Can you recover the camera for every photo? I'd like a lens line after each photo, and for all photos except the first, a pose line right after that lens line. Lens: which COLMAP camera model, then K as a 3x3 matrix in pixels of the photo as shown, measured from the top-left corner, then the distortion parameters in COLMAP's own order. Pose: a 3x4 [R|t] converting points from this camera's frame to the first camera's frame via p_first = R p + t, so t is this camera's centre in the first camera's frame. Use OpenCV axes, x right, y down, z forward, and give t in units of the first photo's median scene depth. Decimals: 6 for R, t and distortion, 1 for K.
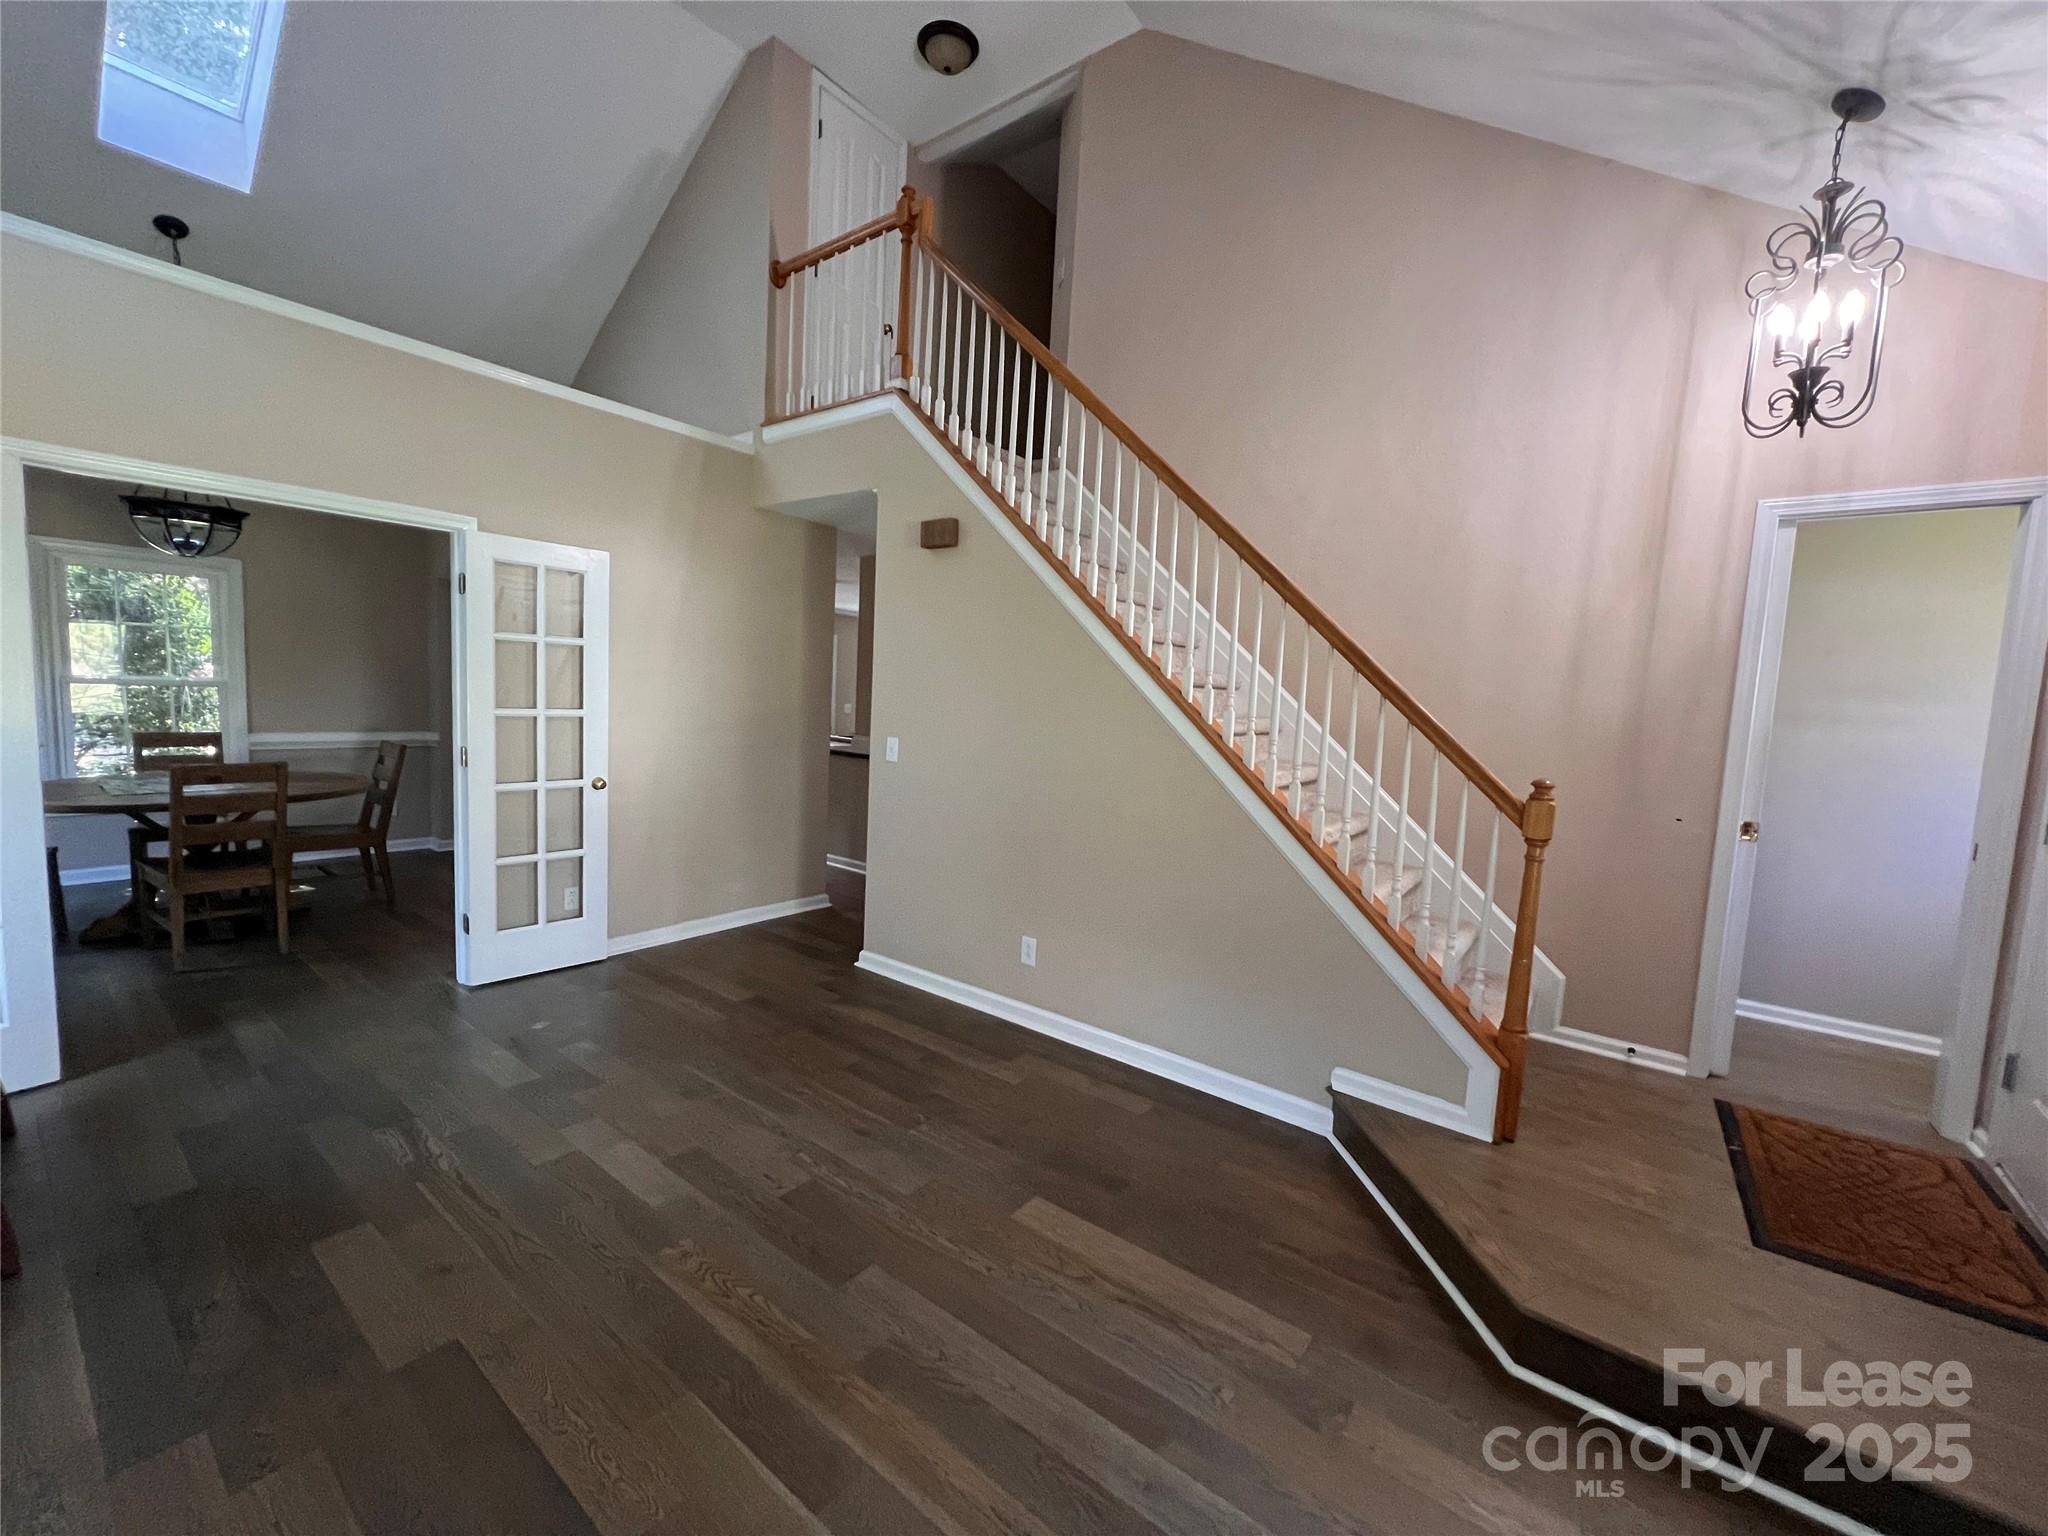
lens RADIAL K [[822.7, 0, 1021.4], [0, 822.7, 770.3], [0, 0, 1]] dist [-0.004707, 0.001657]
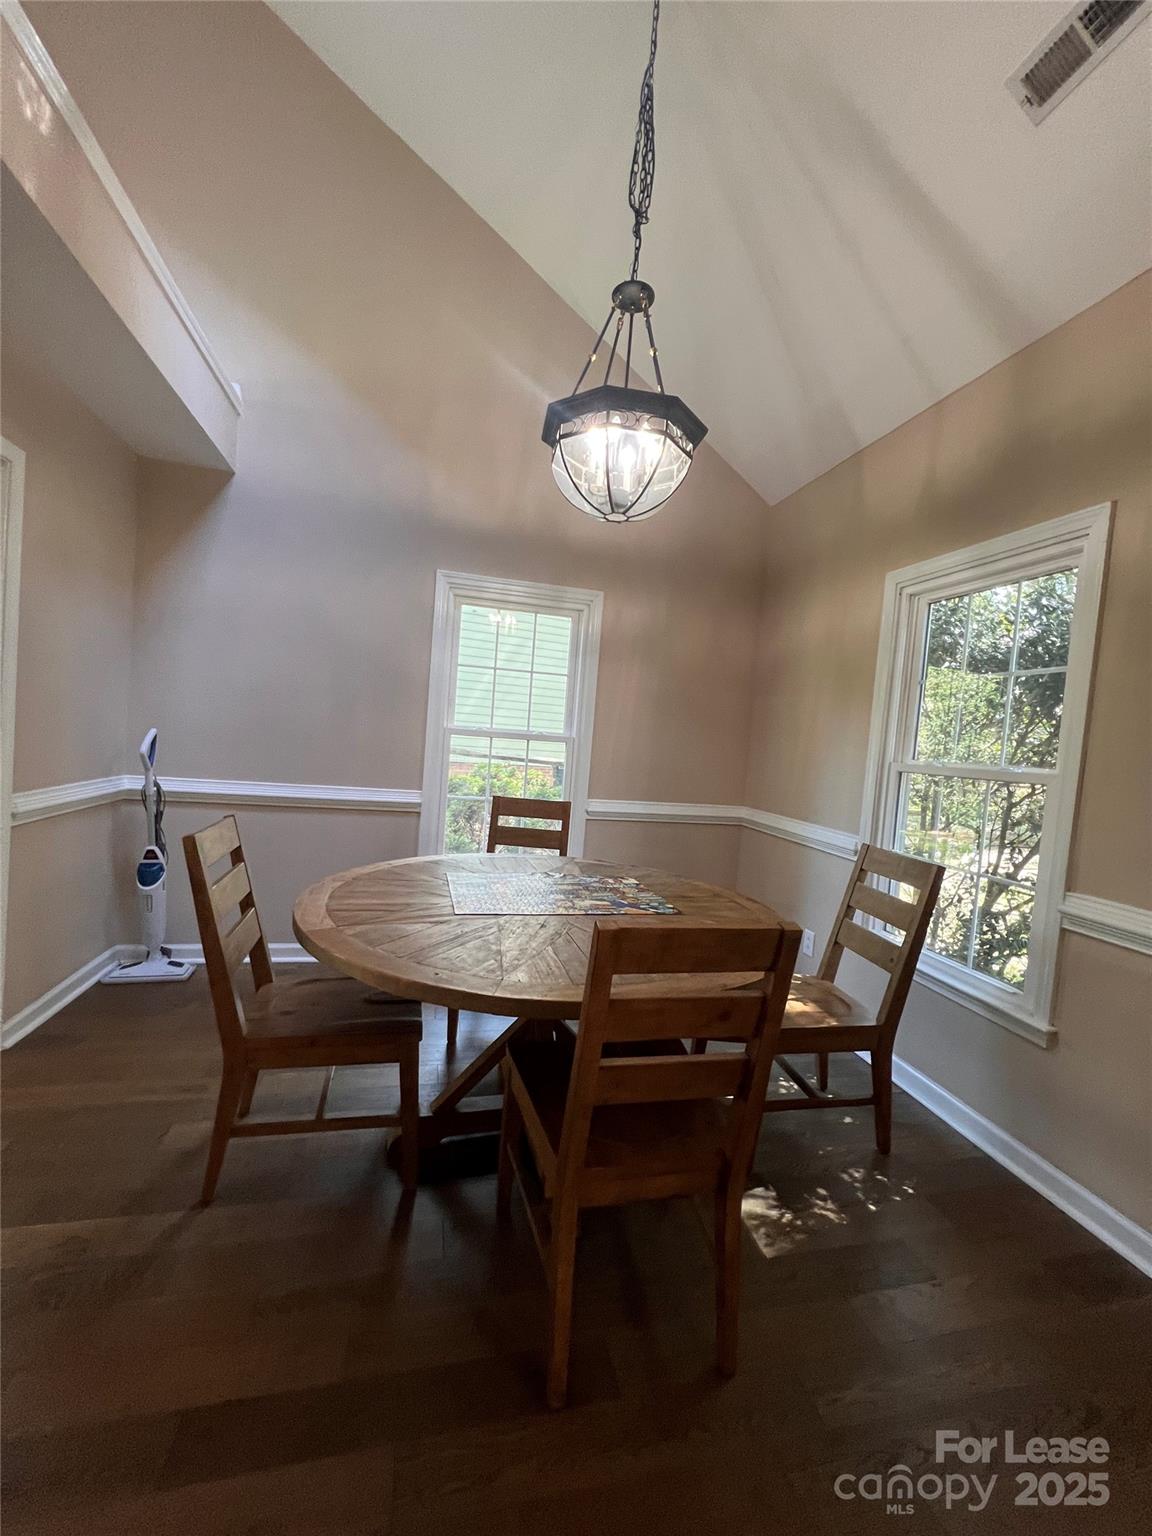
lens RADIAL K [[617.1, 0, 585.3], [0, 617.1, 764.4], [0, 0, 1]] dist [-0.004707, 0.001657]
pose [[-0.611114, -0.058886, -0.789349, -0.820242], [-0.180471, 0.981329, 0.066513, -0.141055], [0.770695, 0.183102, -0.610331, 1.584377]]
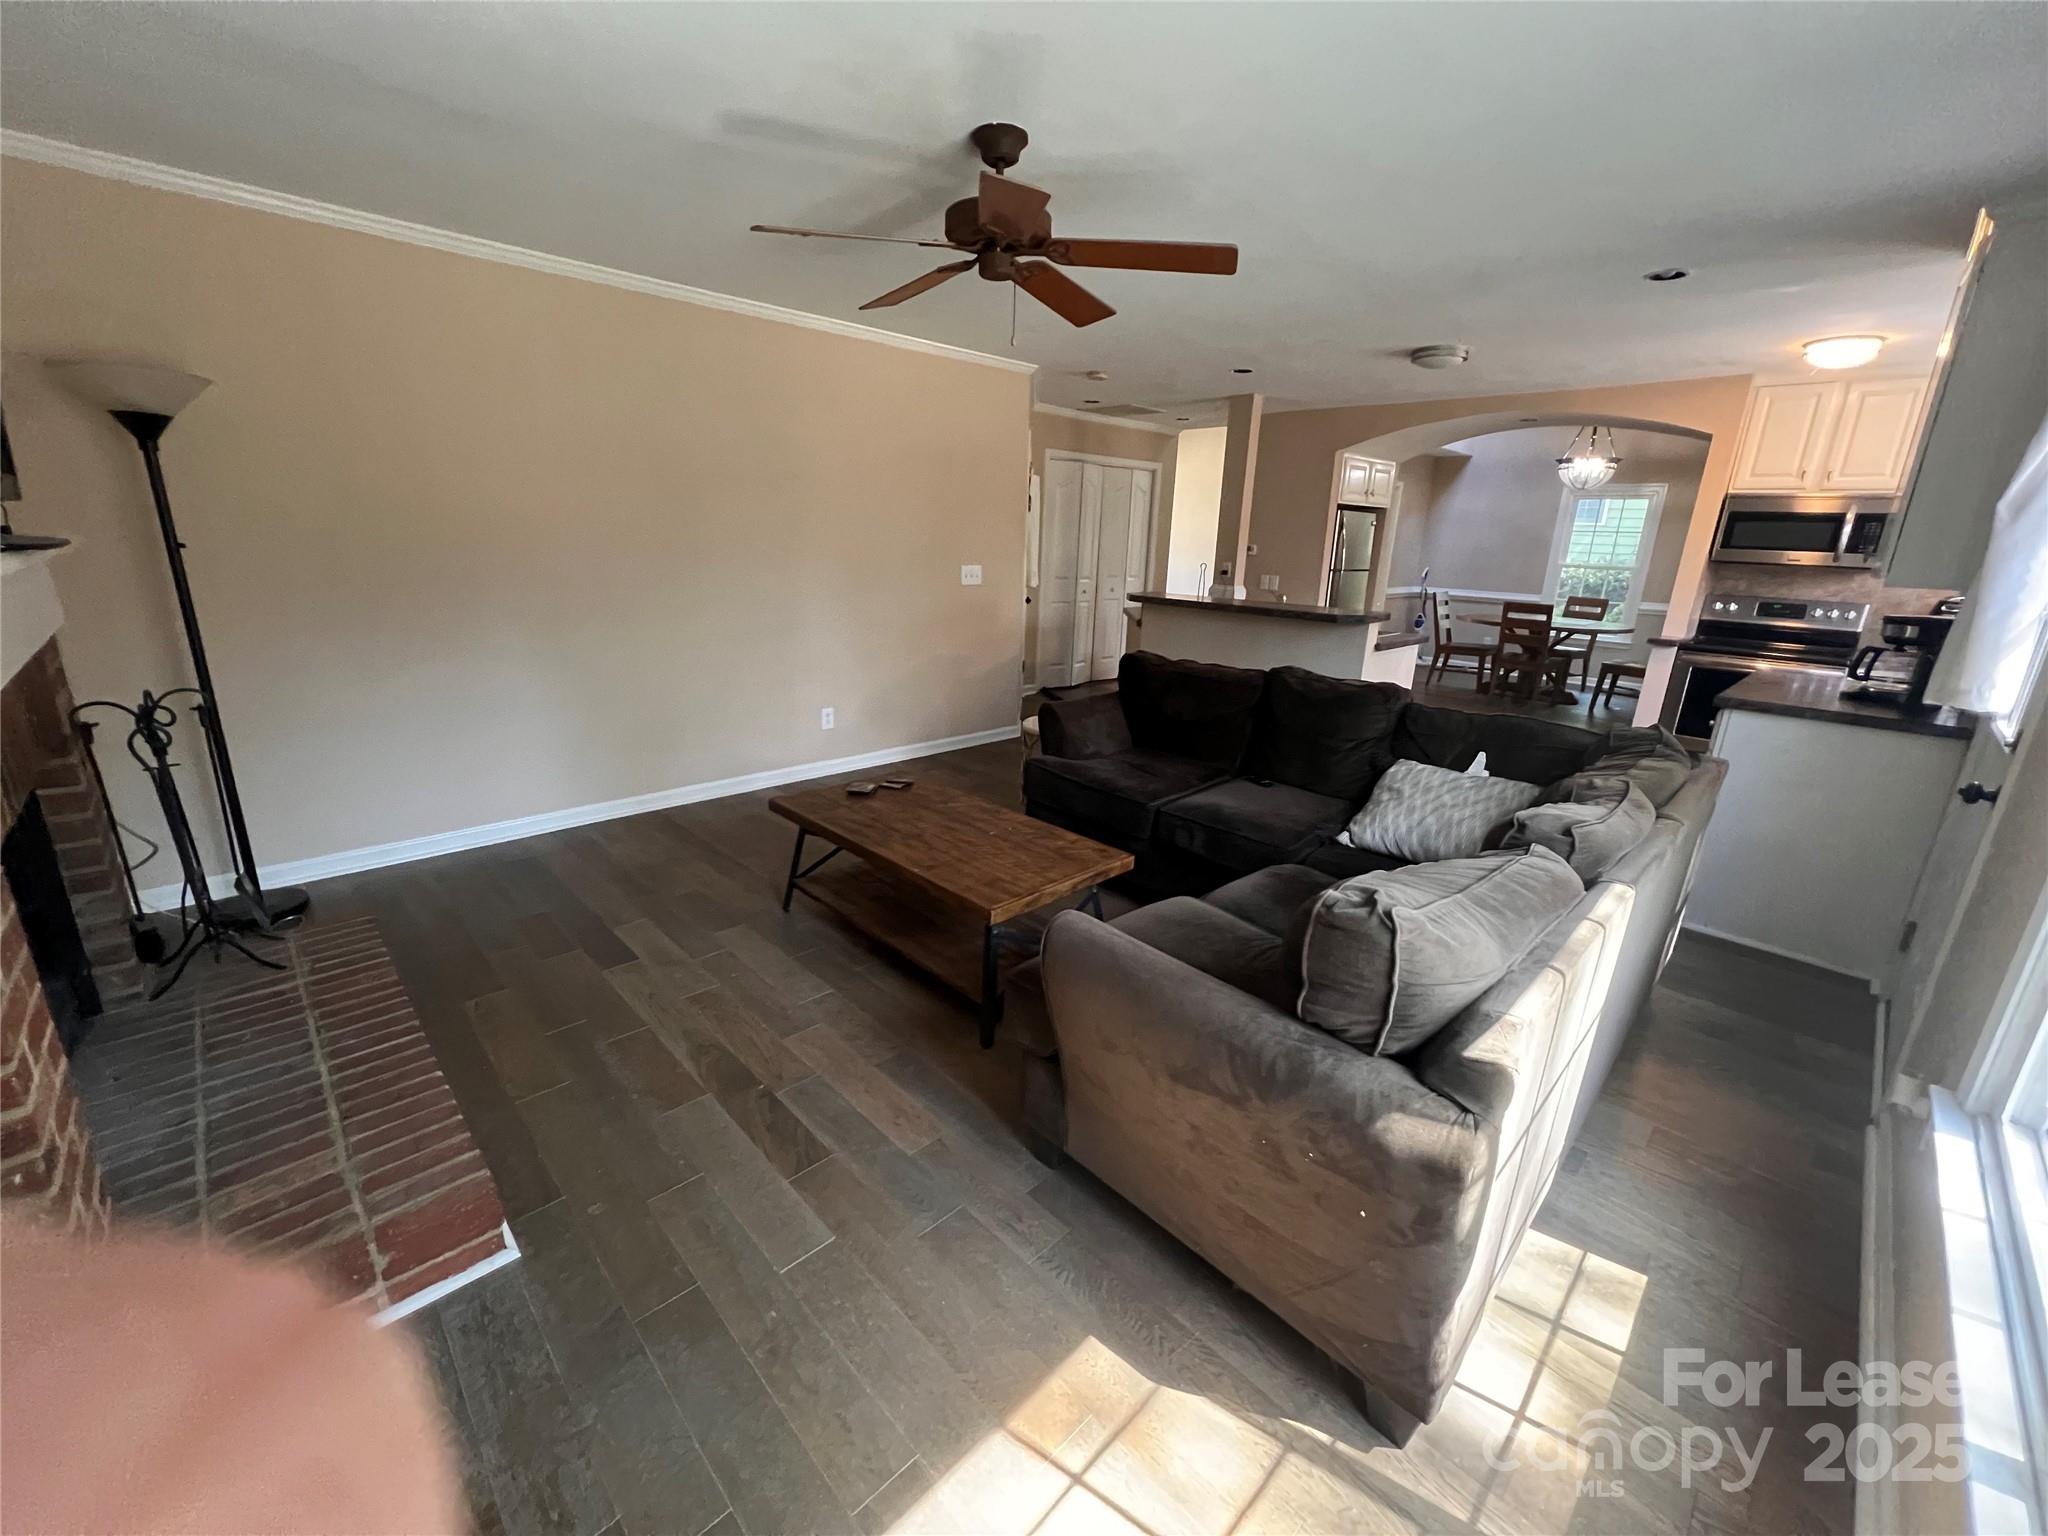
lens RADIAL K [[822.7, 0, 1022.9], [0, 822.7, 765.8], [0, 0, 1]] dist [-0.004707, 0.001657]
pose [[-0.988215, -0.110023, 0.106421, -0.126353], [-0.063623, 0.927575, 0.368181, -0.347935], [-0.139222, 0.357071, -0.923644, 3.648023]]
